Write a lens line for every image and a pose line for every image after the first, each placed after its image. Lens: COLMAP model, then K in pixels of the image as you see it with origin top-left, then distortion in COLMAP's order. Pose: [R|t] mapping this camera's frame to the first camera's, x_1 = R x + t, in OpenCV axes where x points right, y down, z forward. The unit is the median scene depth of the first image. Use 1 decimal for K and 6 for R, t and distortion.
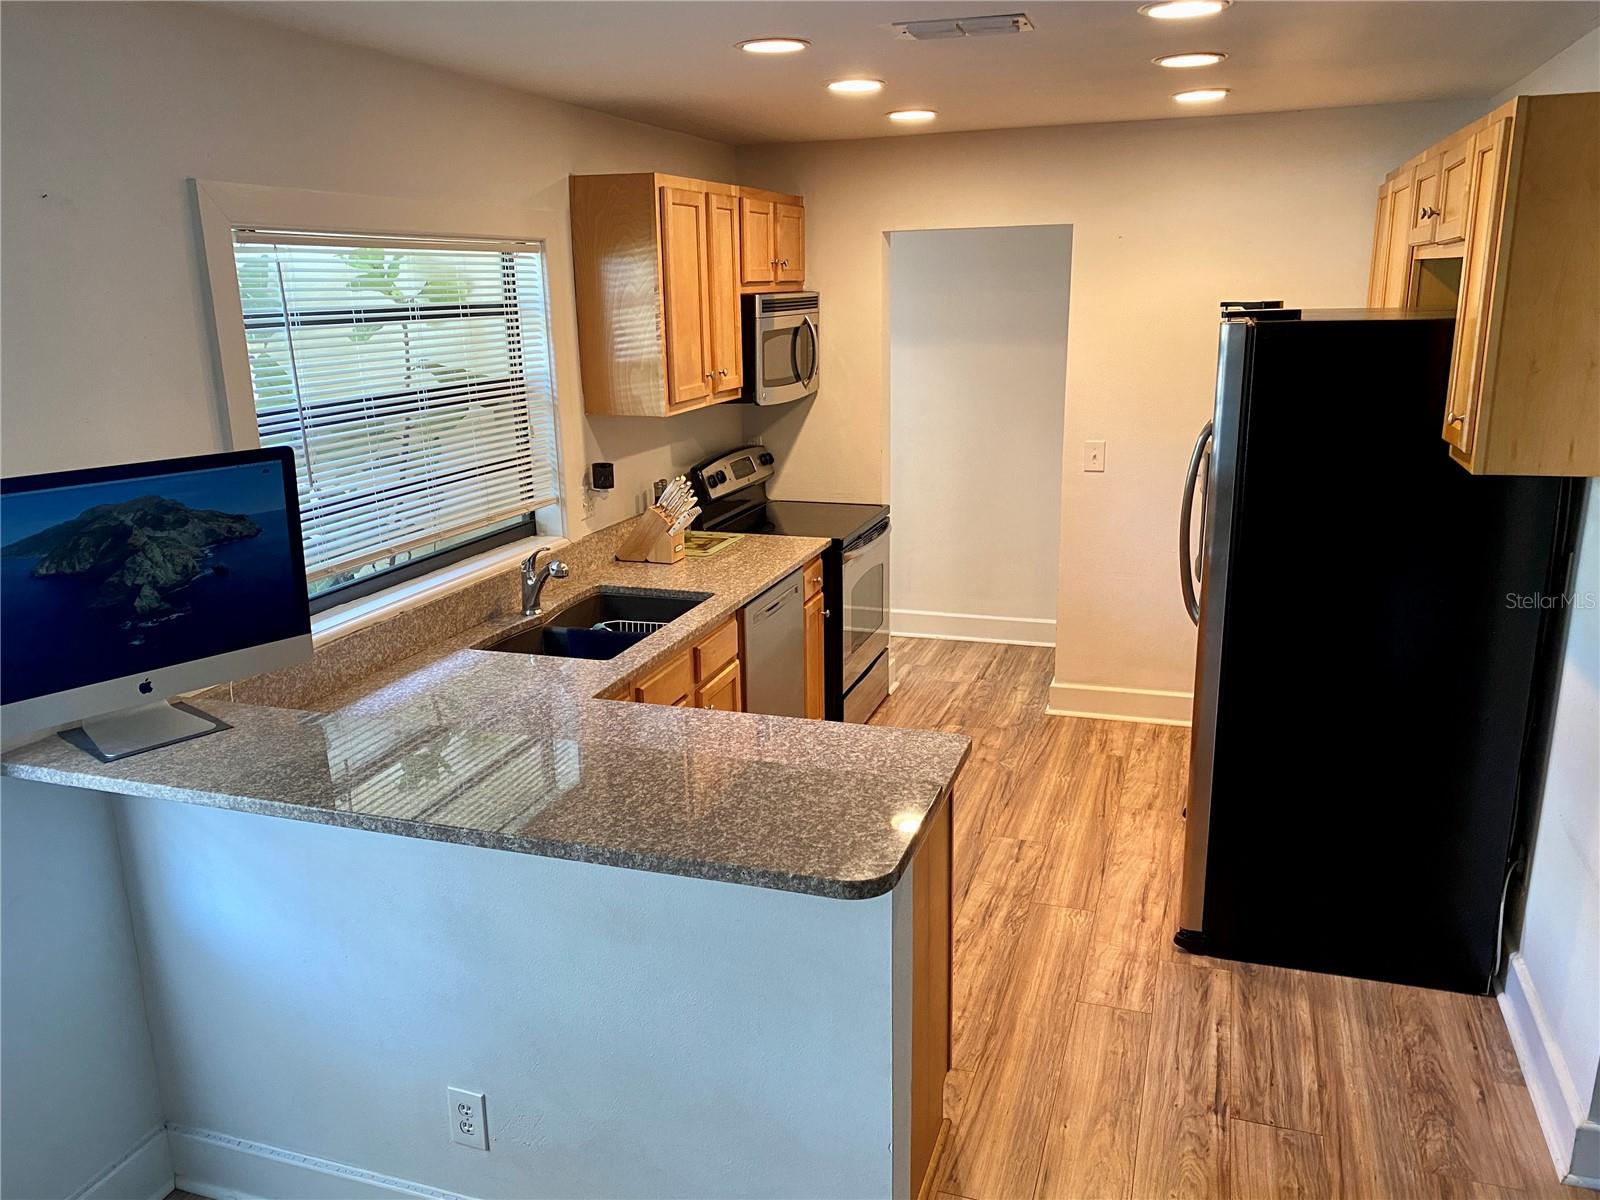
lens RADIAL K [[1212.1, 0, 800.0], [0, 1212.1, 600.0], [0, 0, 1]] dist [-0.000083, 0.001099]
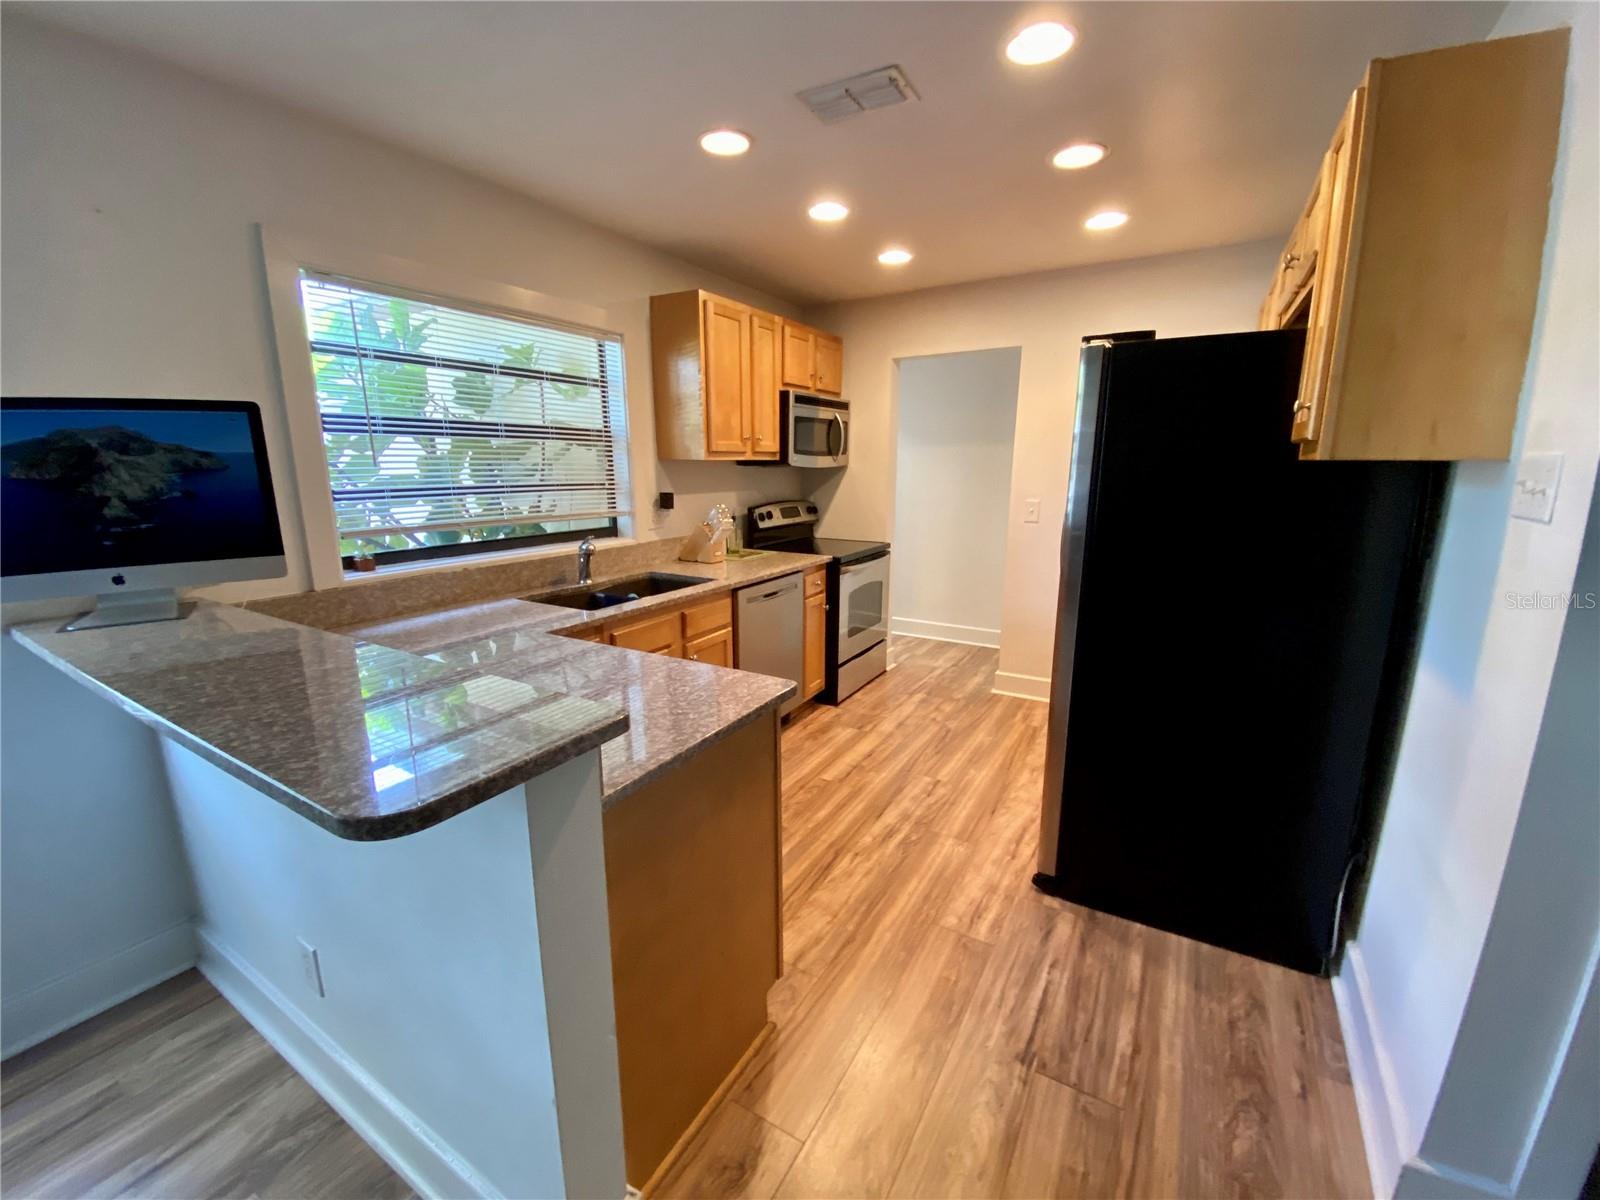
lens RADIAL K [[641.5, 0, 800.0], [0, 641.5, 600.0], [0, 0, 1]] dist [0.014572, -0.018985]
pose [[0.978083, 0.061937, -0.198789, 0.197411], [-0.070582, 0.996831, -0.036697, 0.044520], [0.195886, 0.049923, 0.979355, 0.322762]]
